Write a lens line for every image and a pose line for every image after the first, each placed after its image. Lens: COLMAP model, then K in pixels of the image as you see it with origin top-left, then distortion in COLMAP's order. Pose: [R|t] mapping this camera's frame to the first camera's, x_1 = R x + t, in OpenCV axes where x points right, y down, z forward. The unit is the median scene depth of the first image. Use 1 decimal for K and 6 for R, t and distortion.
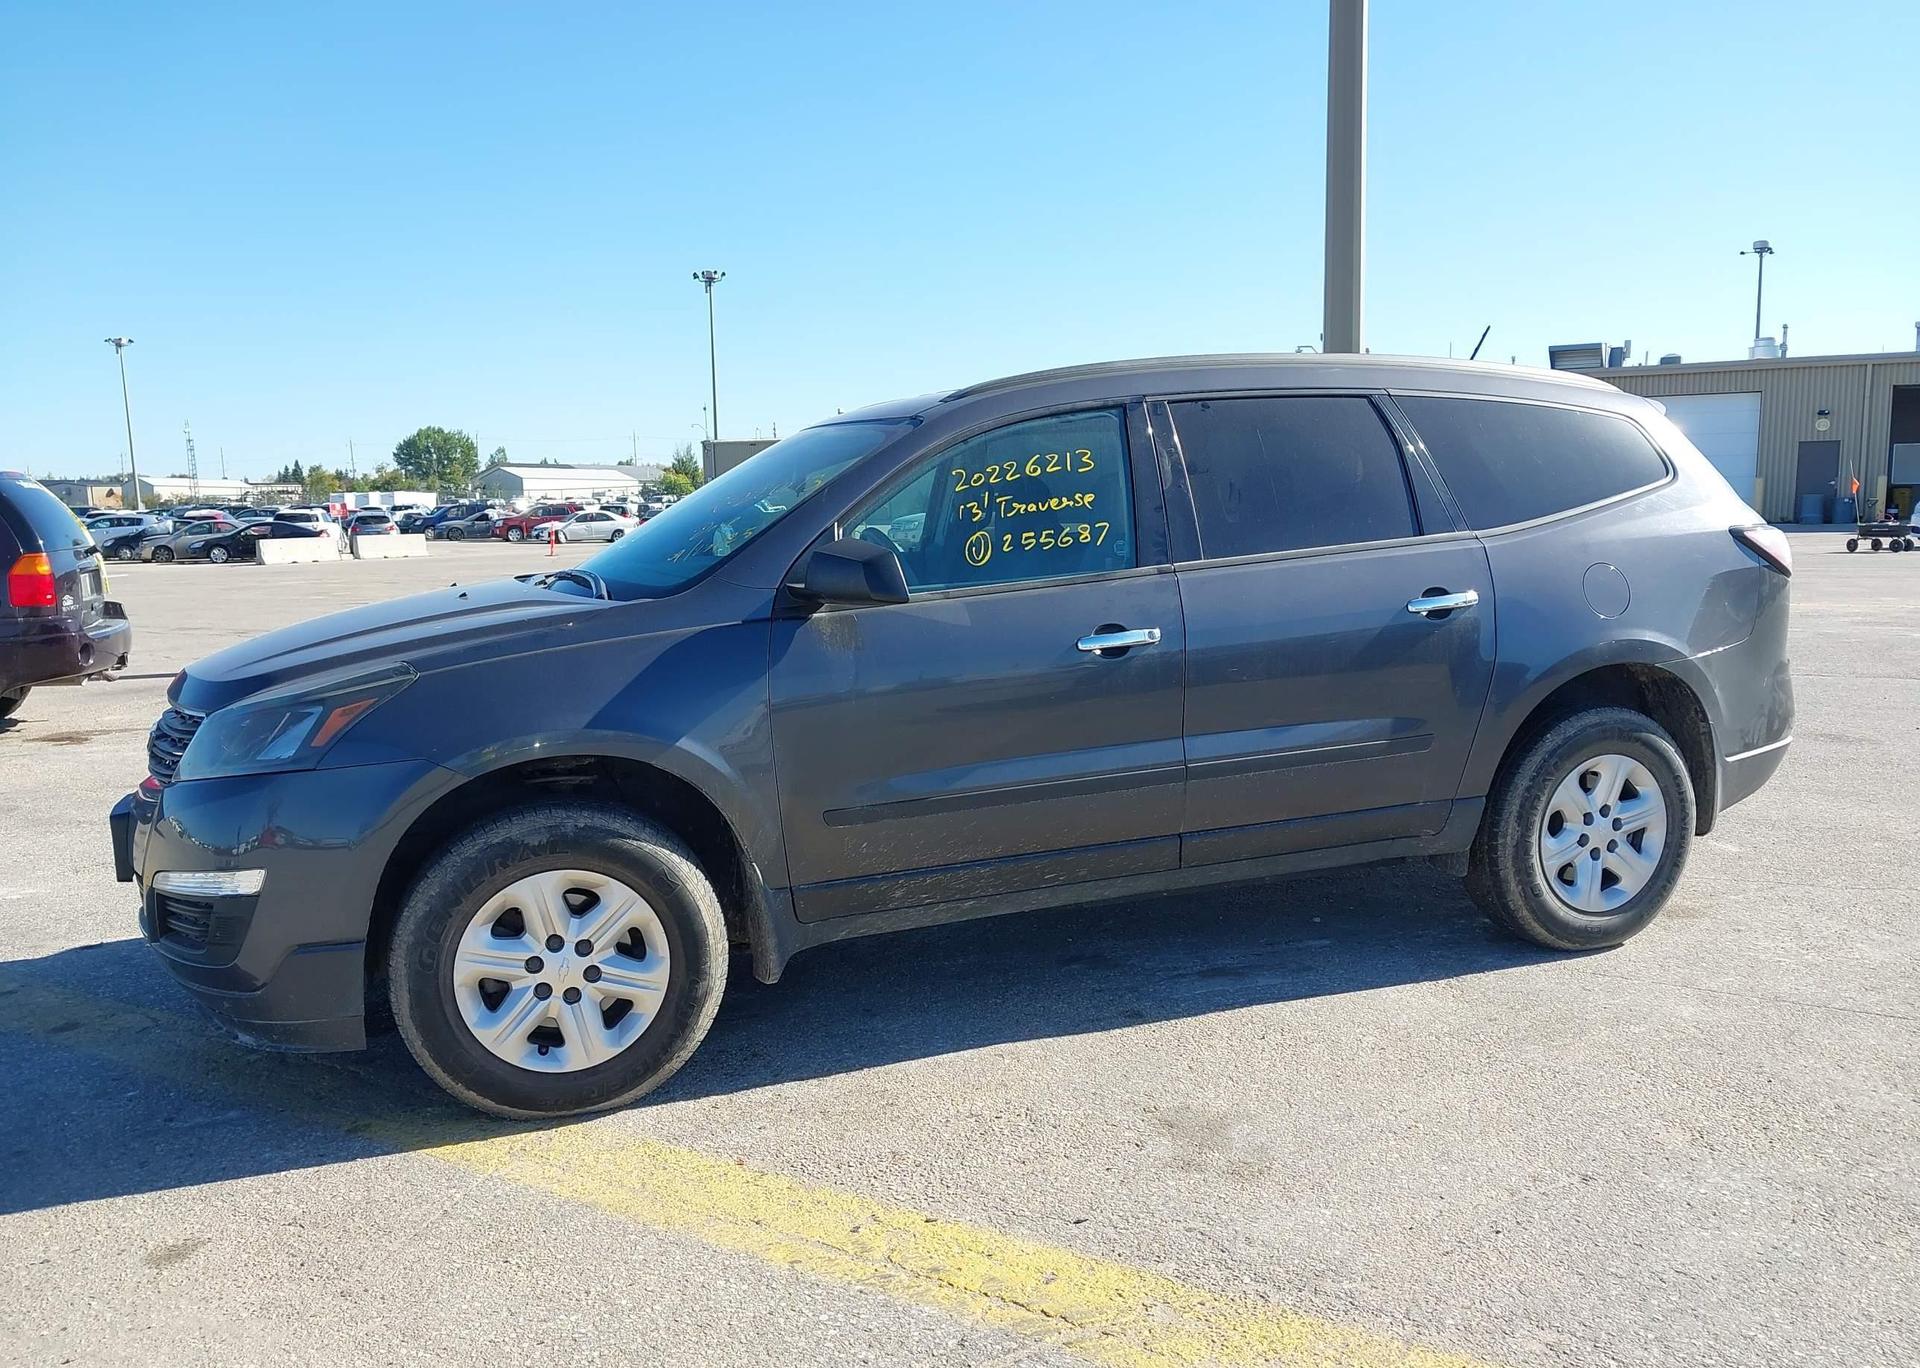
lens RADIAL K [[1507.4, 0, 960.0], [0, 1507.4, 684.0], [0, 0, 1]] dist [0.114202, -0.258323]
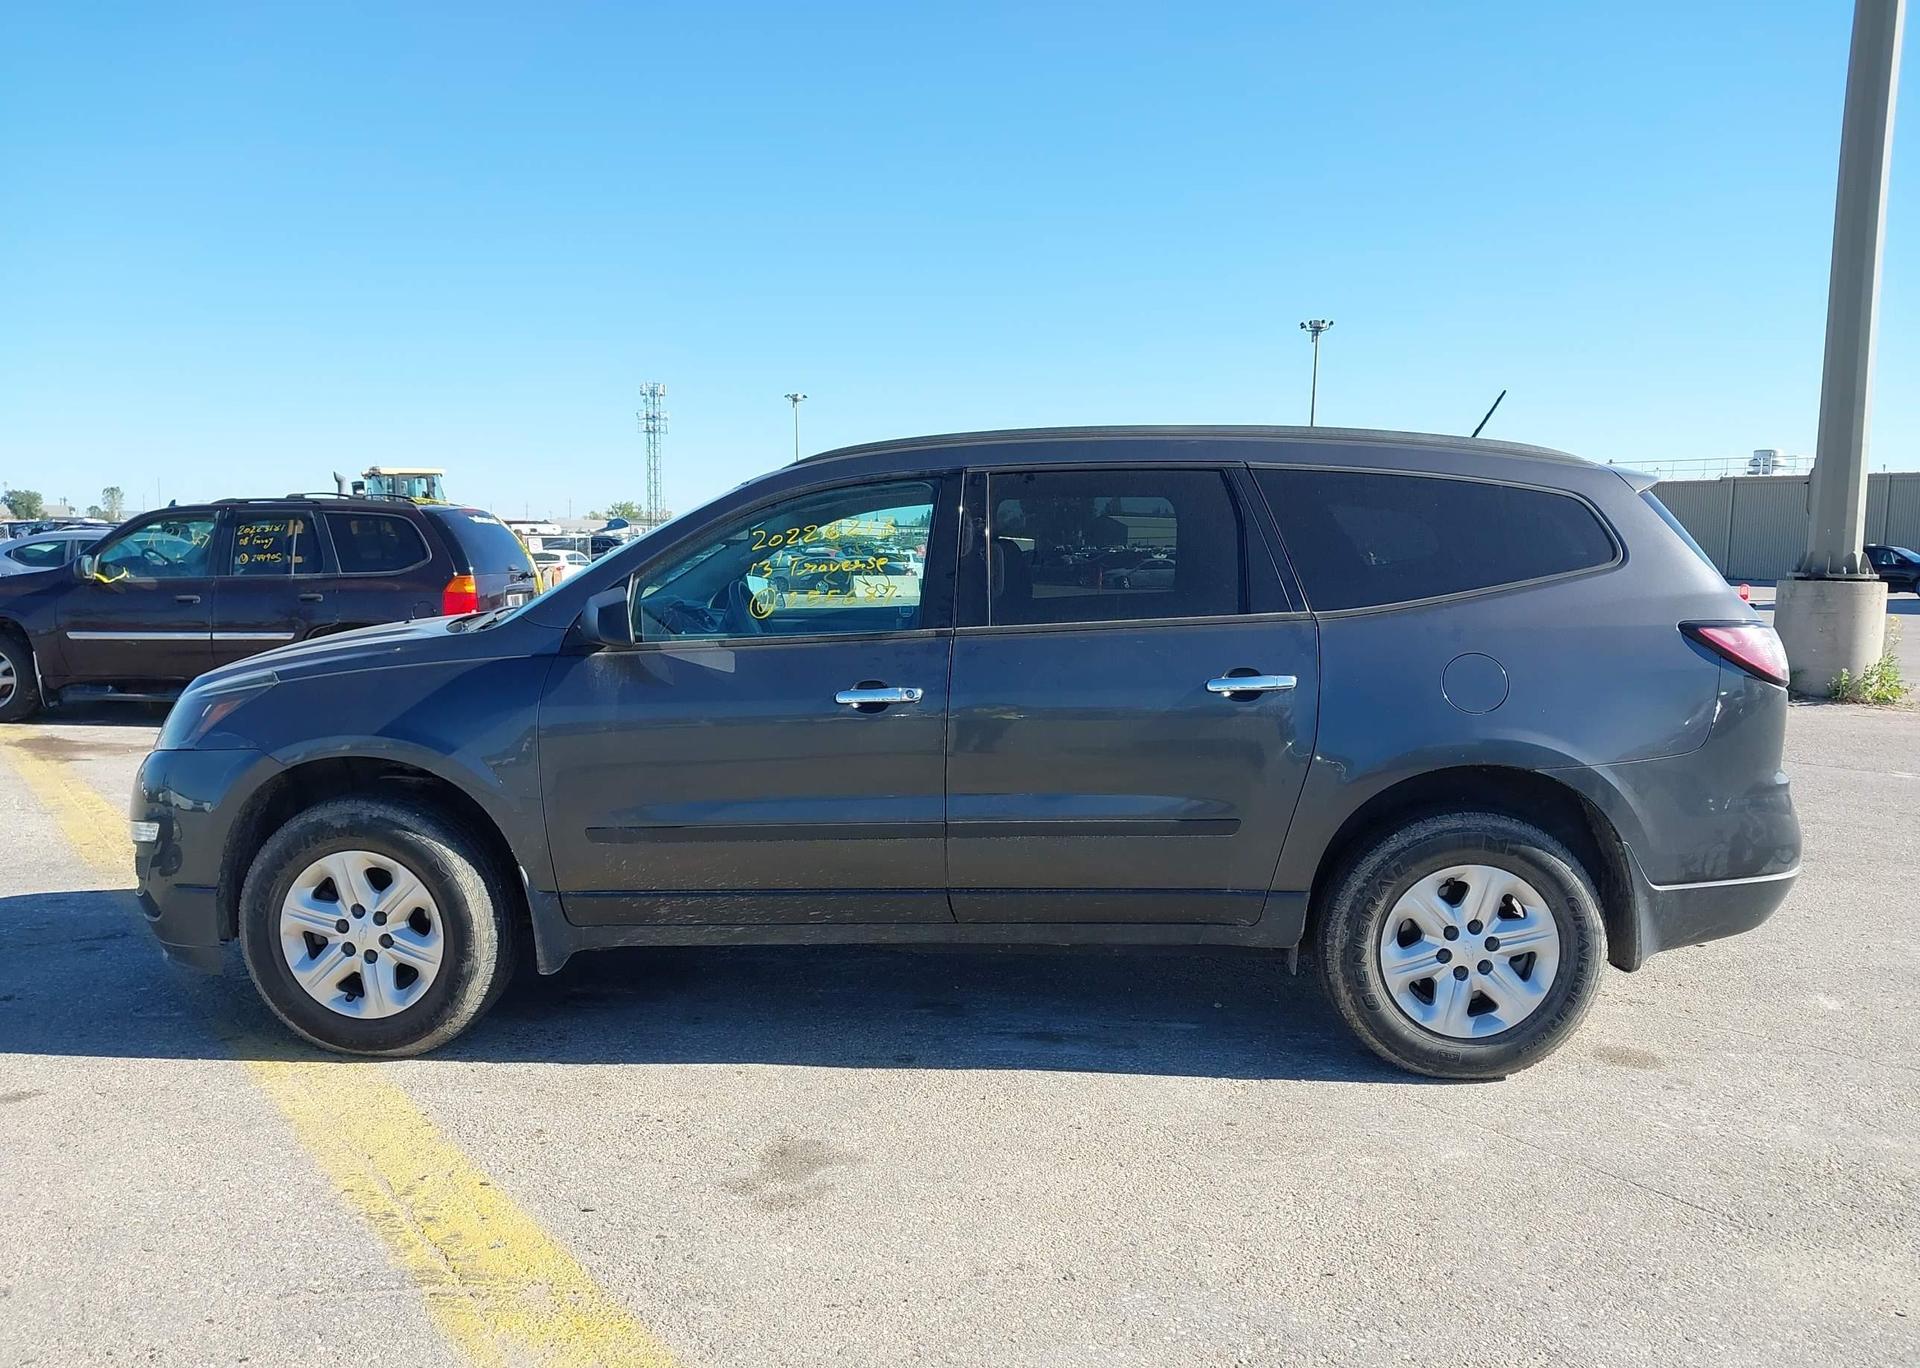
lens RADIAL K [[1507.4, 0, 960.0], [0, 1507.4, 684.0], [0, 0, 1]] dist [0.114202, -0.258323]
pose [[0.917689, 0.066783, -0.391647, 0.516913], [-0.078900, 0.996771, -0.014906, -0.023976], [0.389387, 0.044580, 0.919995, 0.048901]]
